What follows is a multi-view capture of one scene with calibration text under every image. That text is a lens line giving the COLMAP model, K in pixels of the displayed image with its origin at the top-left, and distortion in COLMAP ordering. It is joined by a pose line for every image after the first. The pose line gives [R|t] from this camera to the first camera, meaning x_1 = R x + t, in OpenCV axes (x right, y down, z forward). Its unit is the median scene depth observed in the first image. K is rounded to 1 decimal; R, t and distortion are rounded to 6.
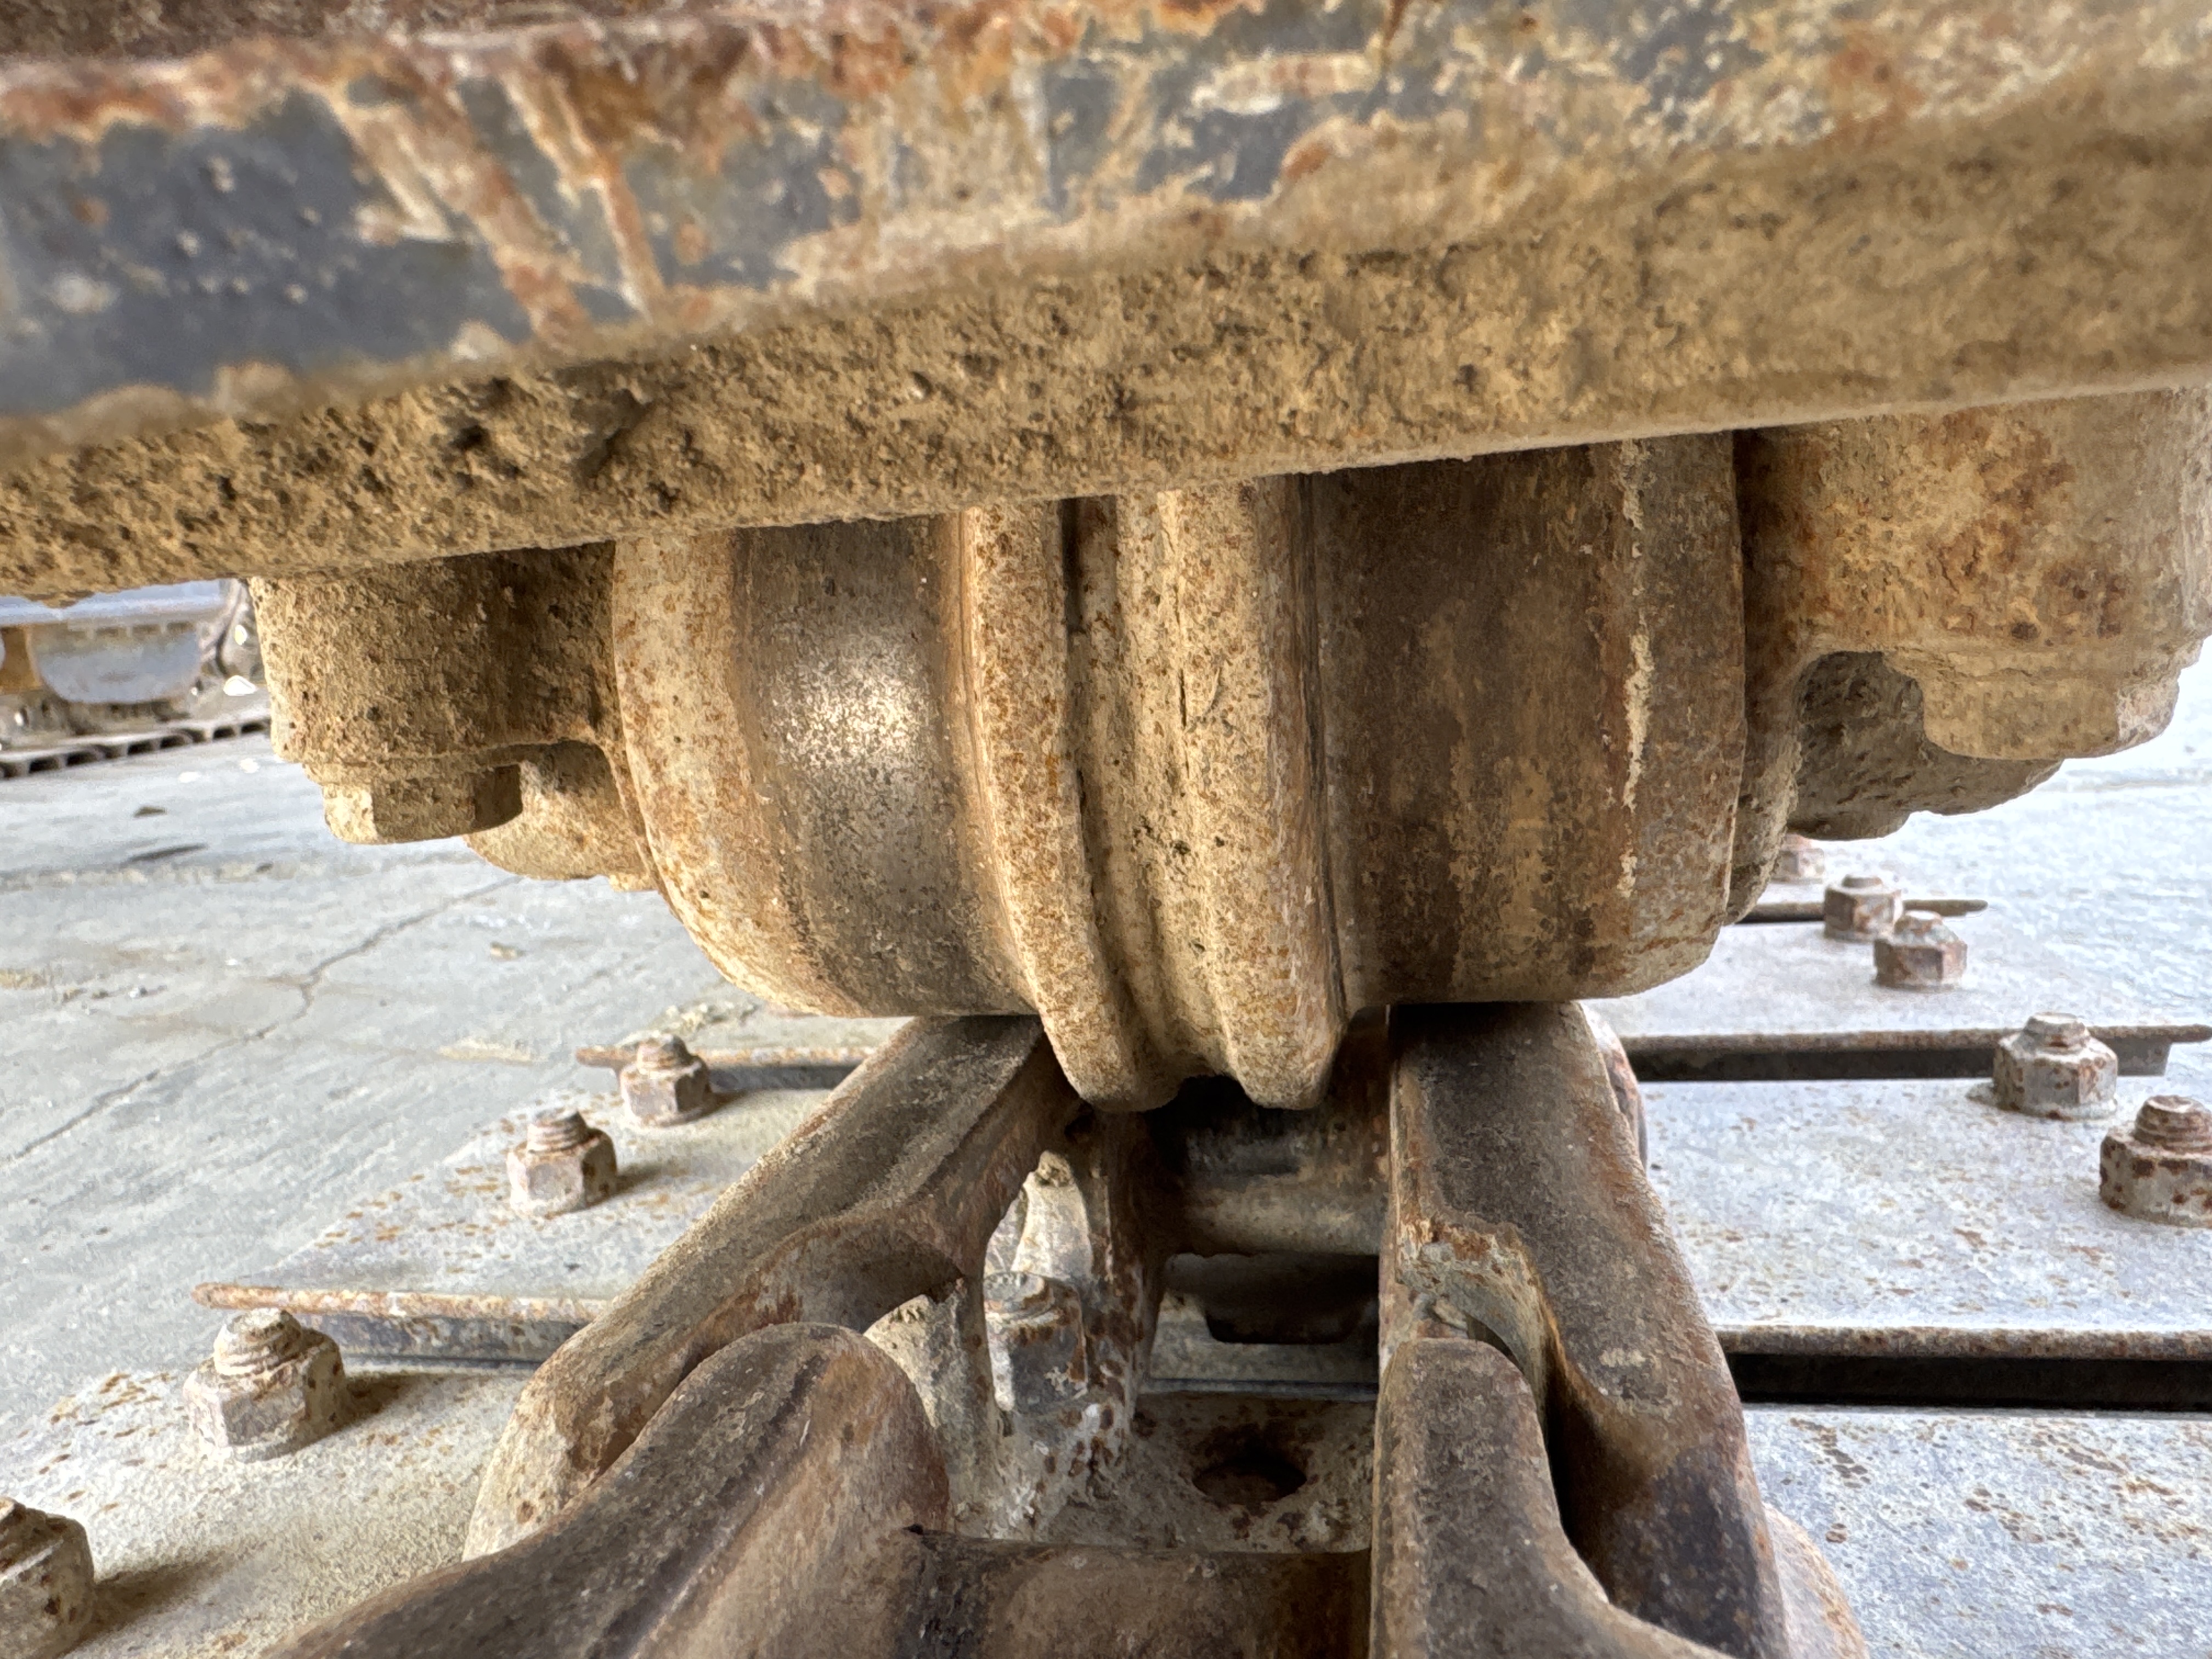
lens RADIAL K [[1535.5, 0, 1106.0], [0, 1535.5, 829.5], [0, 0, 1]] dist [0.004739, 0.003032]
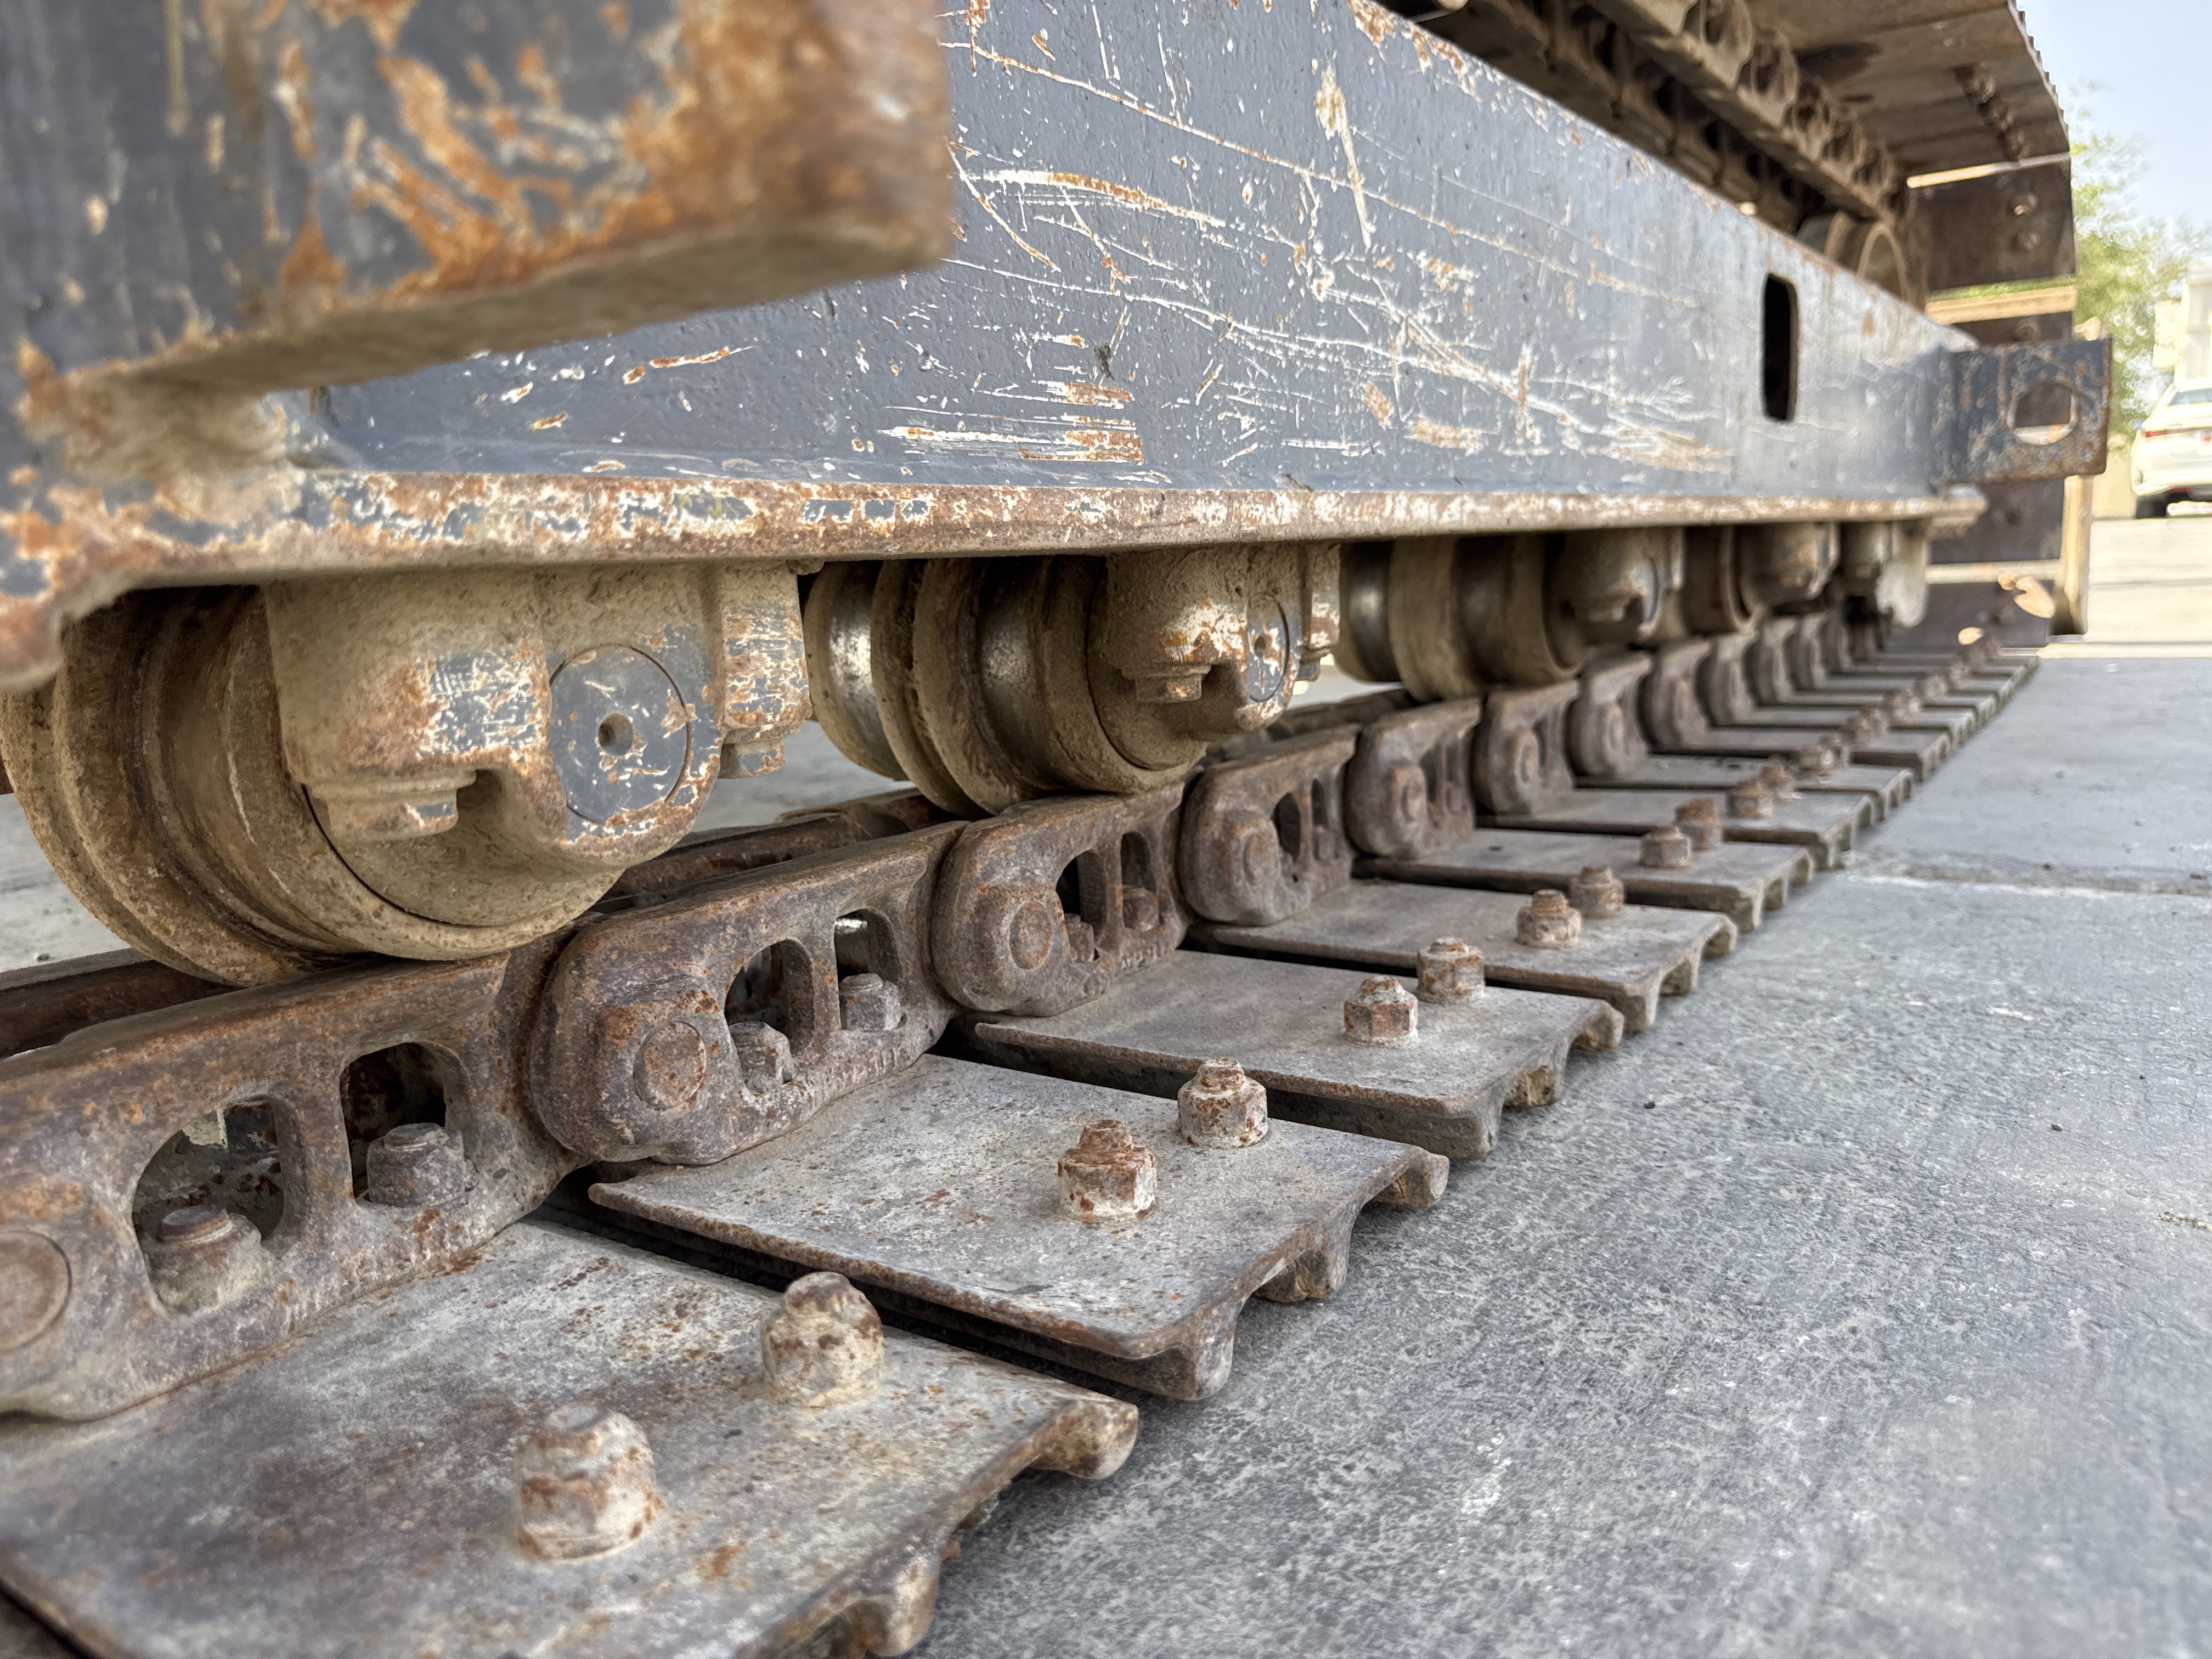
lens RADIAL K [[1555.5, 0, 1106.0], [0, 1555.5, 829.5], [0, 0, 1]] dist [0.139940, -0.251034]
pose [[0.899668, 0.099296, -0.425133, 1.435747], [-0.090690, 0.995056, 0.040490, -0.139011], [0.427051, 0.002128, 0.904225, -0.196155]]
